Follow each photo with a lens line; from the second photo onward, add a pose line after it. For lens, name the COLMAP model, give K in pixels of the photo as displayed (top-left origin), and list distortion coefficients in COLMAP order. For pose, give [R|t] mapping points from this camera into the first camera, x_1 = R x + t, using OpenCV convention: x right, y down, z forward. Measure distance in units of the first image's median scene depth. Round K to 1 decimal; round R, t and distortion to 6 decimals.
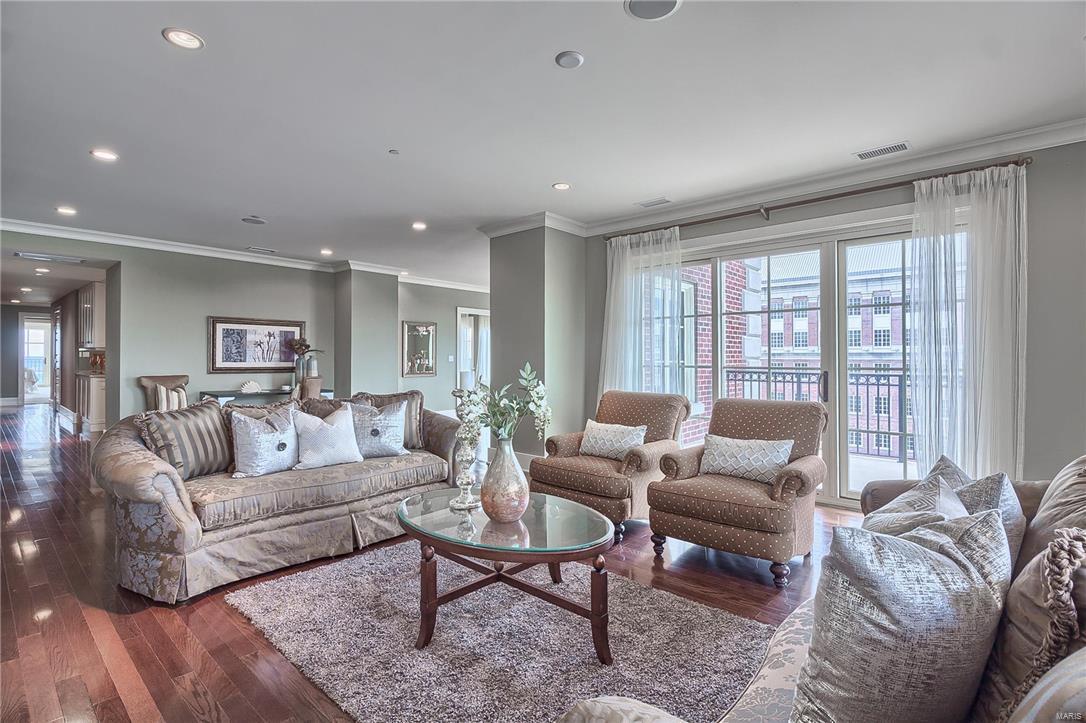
lens RADIAL K [[499.4, 0, 544.7], [0, 499.4, 357.2], [0, 0, 1]] dist [-0.001086, -0.003020]
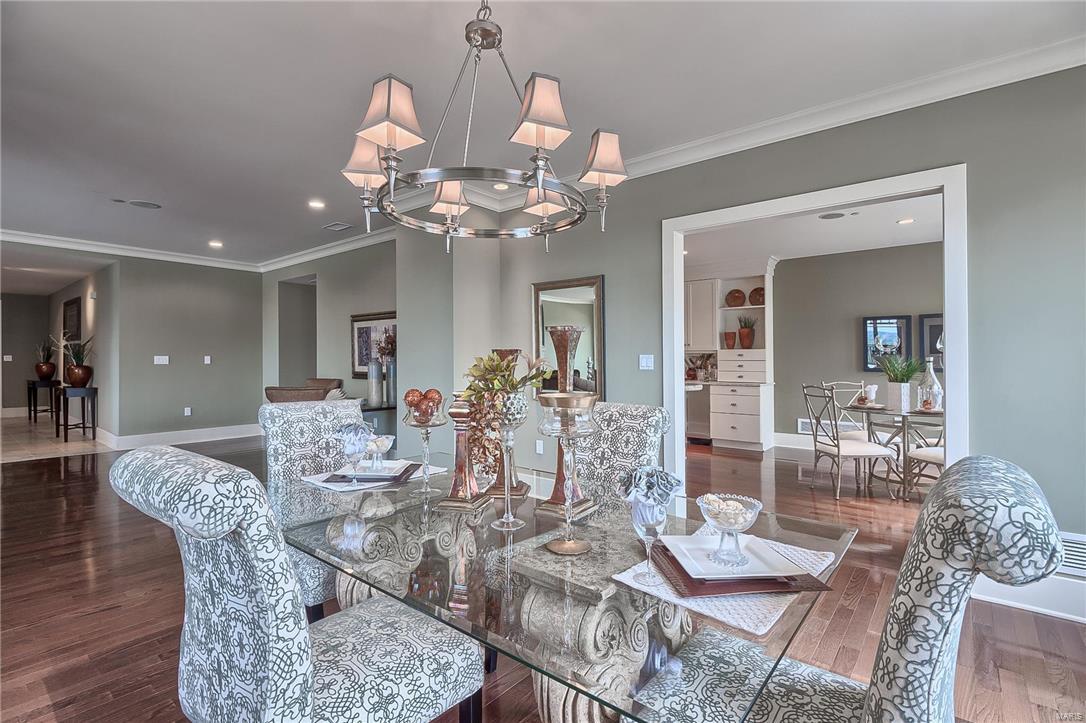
lens RADIAL K [[499.4, 0, 542.0], [0, 499.4, 359.4], [0, 0, 1]] dist [-0.001086, -0.003020]
pose [[0.022561, 0.001418, -0.999744, 0.217420], [0.008863, 0.999959, 0.001618, -0.000343], [0.999706, -0.008898, 0.022548, 1.207457]]
